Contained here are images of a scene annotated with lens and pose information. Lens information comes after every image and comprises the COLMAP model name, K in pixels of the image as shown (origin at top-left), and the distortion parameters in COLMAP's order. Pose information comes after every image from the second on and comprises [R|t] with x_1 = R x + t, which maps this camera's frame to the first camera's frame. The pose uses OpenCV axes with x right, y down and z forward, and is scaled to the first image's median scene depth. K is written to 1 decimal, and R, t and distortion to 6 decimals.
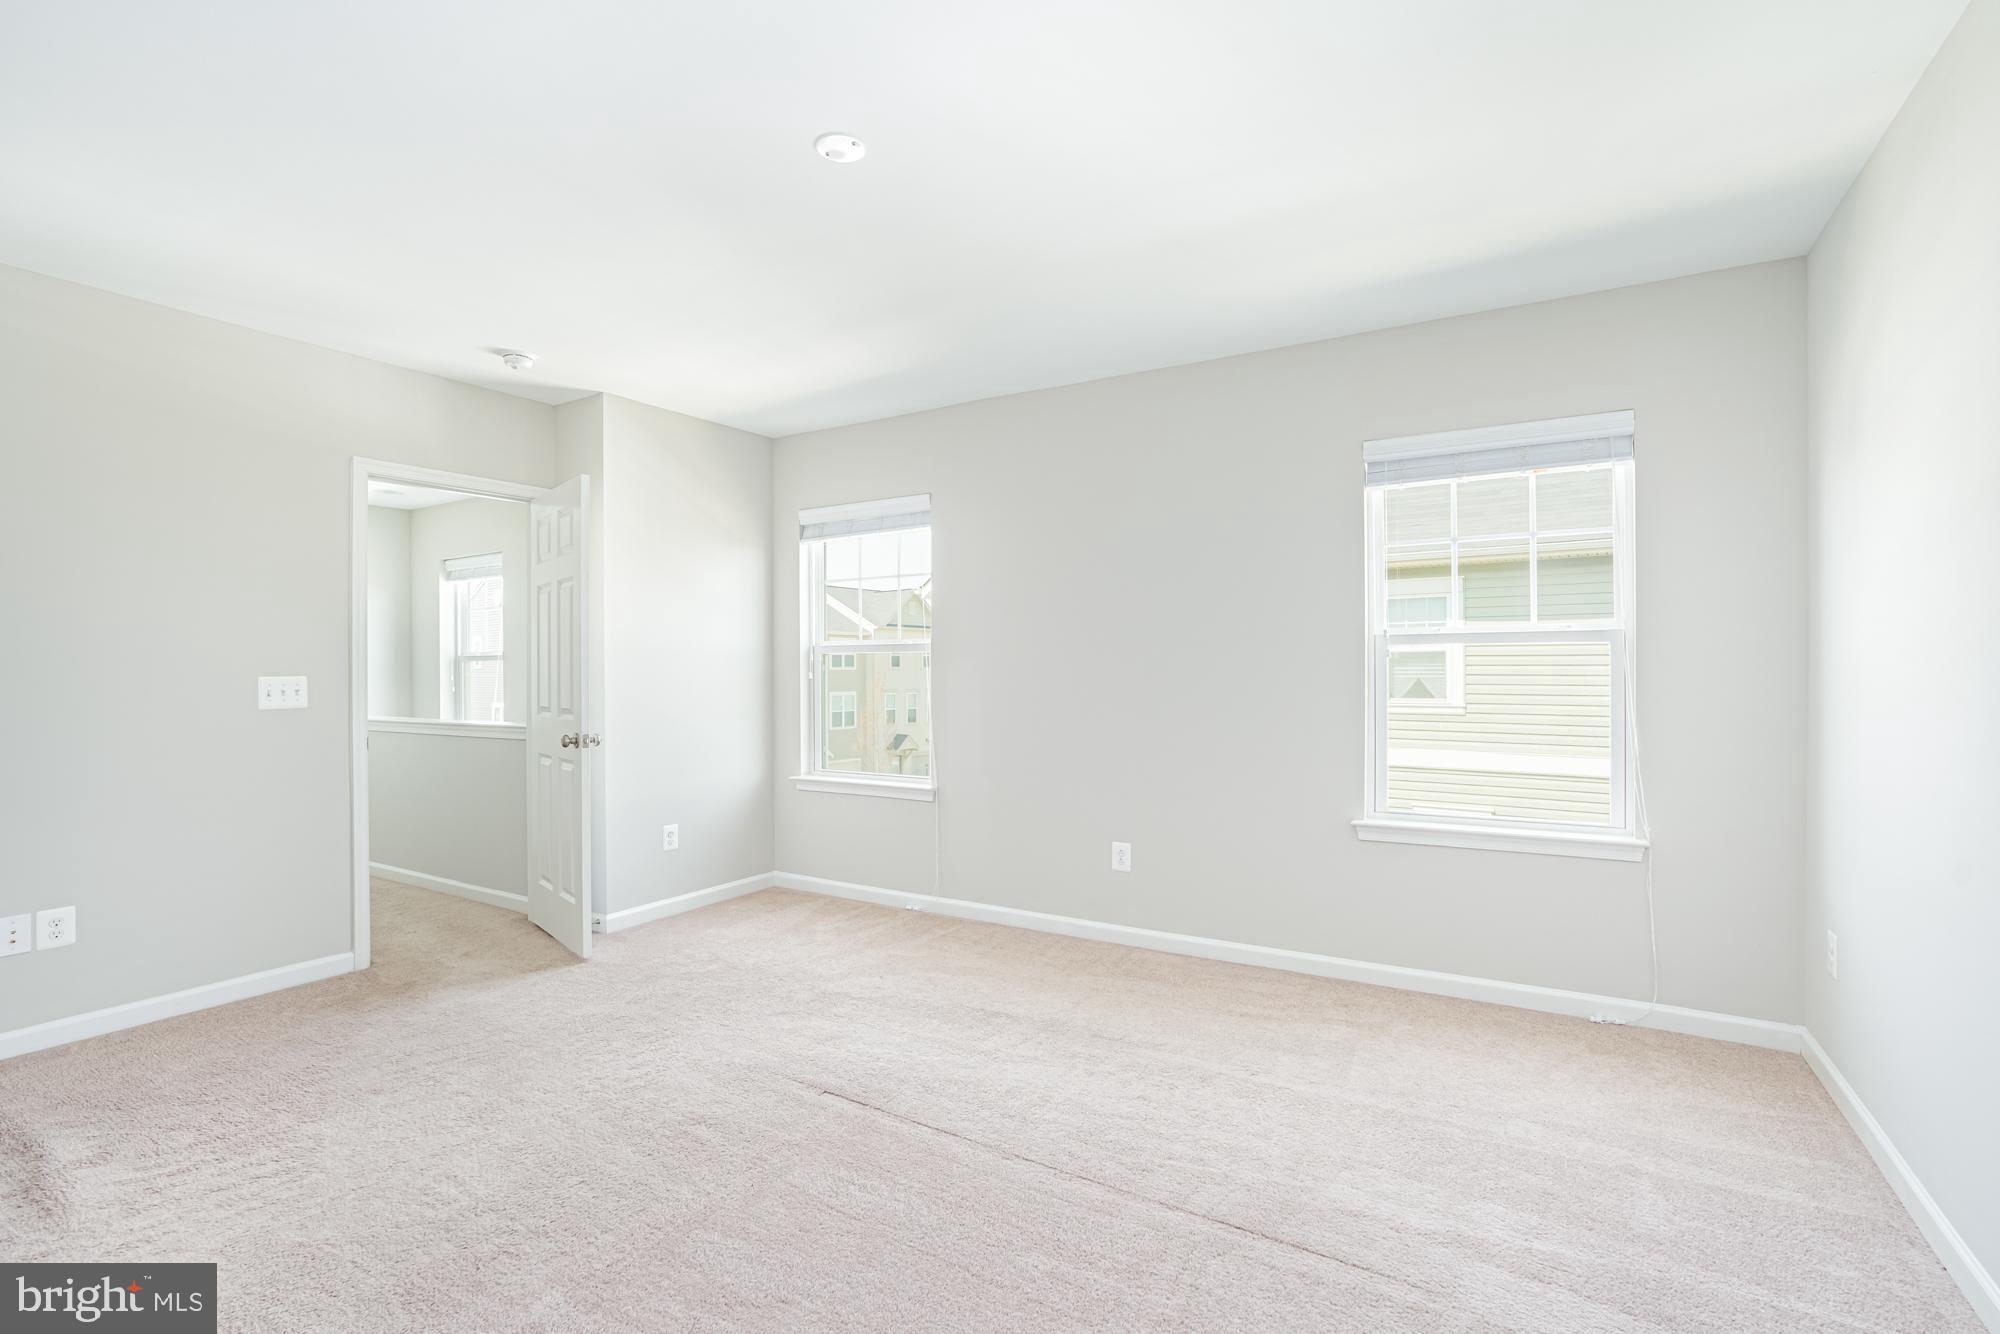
lens RADIAL K [[938.7, 0, 1008.1], [0, 938.7, 671.8], [0, 0, 1]] dist [-0.002000, 0.000158]
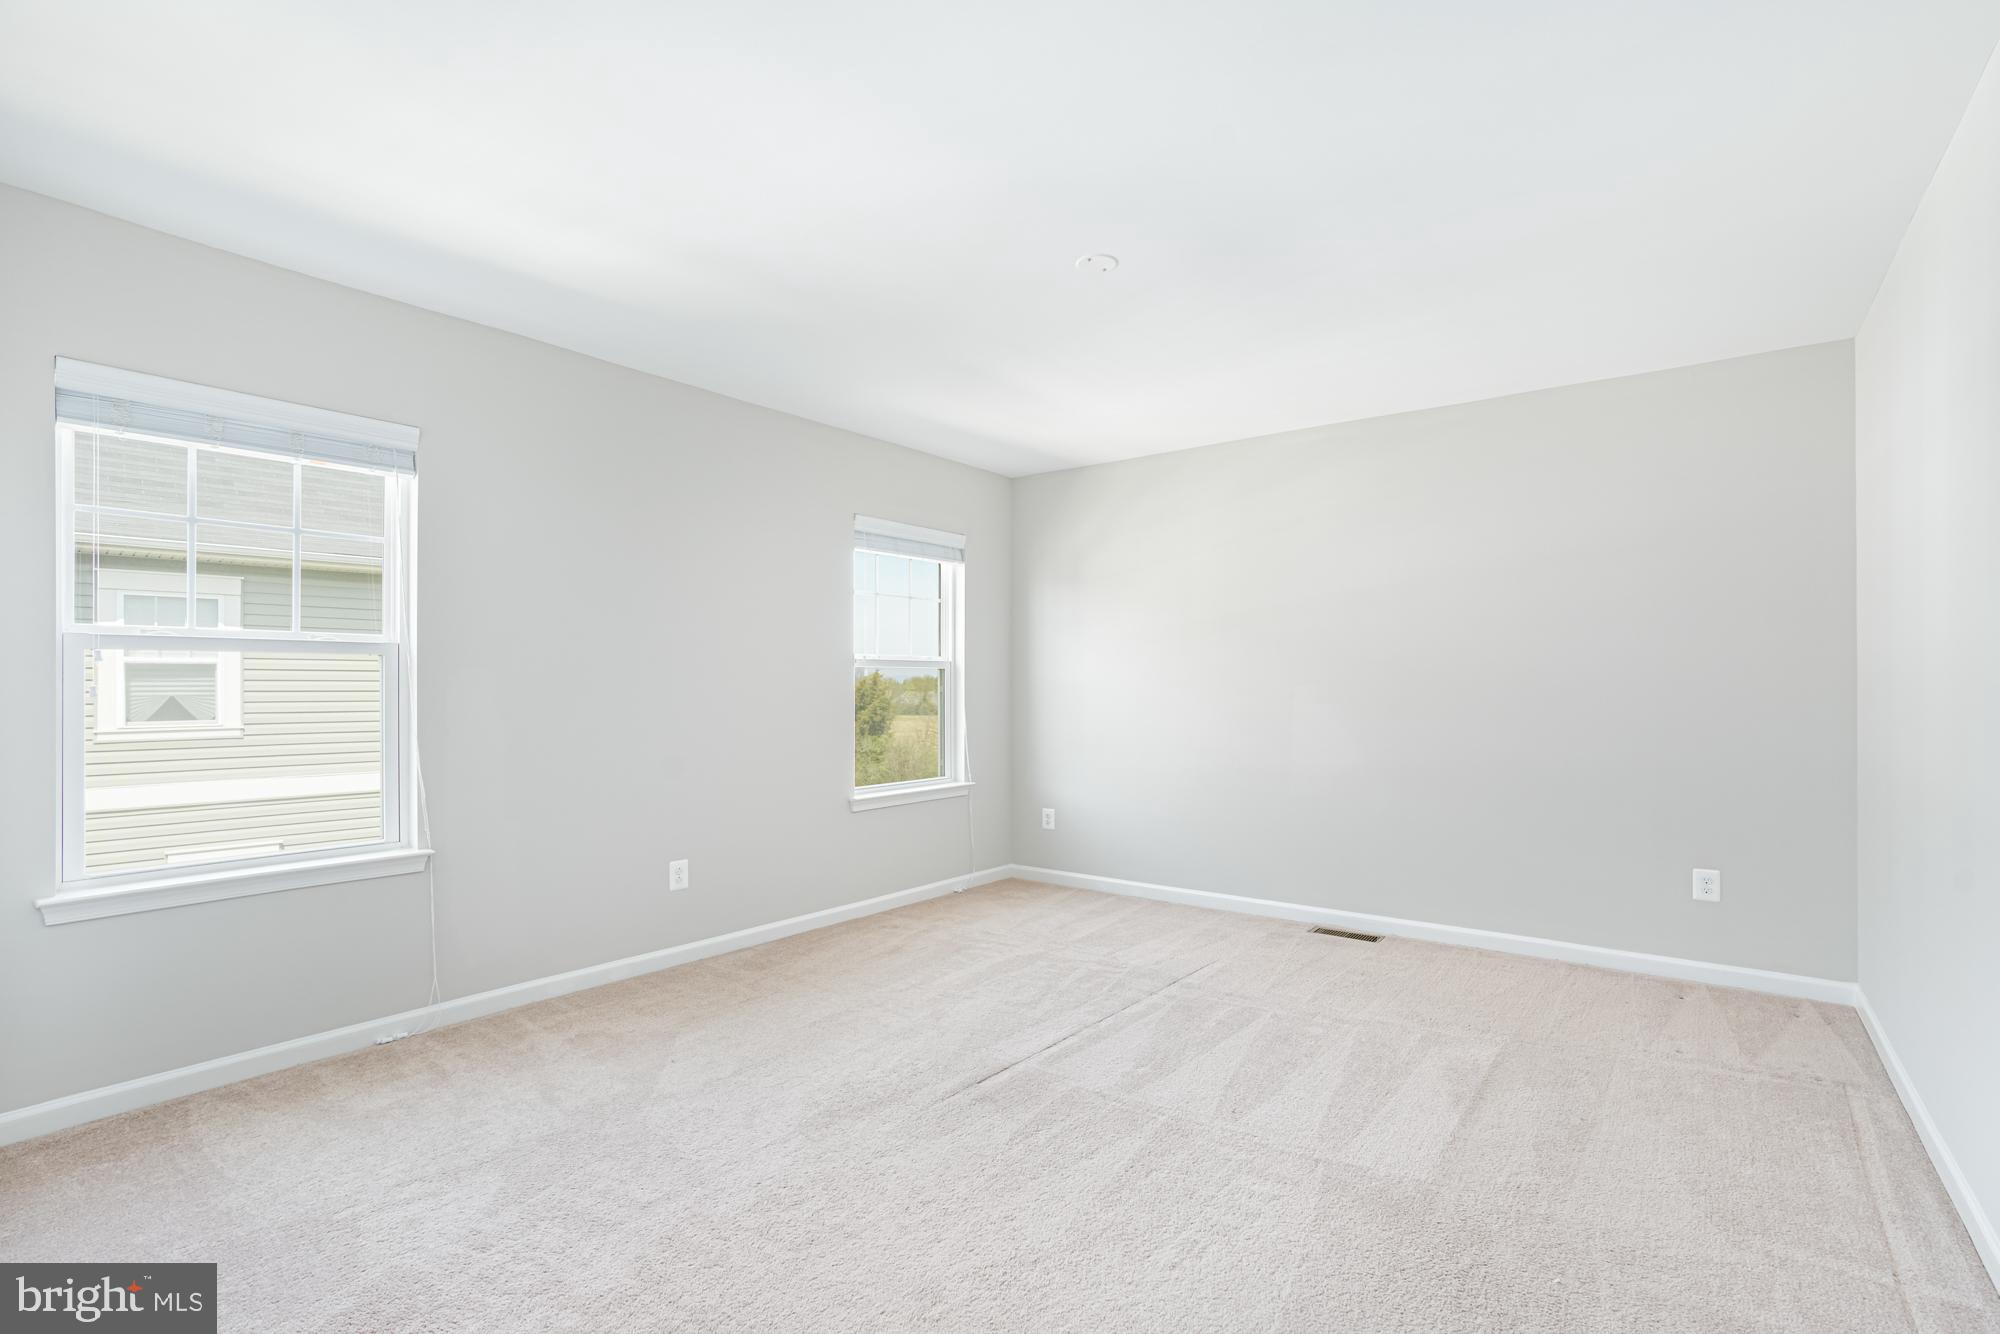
lens RADIAL K [[938.7, 0, 1008.1], [0, 938.7, 671.8], [0, 0, 1]] dist [-0.002000, 0.000158]
pose [[0.107587, 0.016665, 0.994056, -0.298518], [0.002111, 0.999853, -0.016990, 0.001510], [-0.994193, 0.003927, 0.107536, 0.204693]]
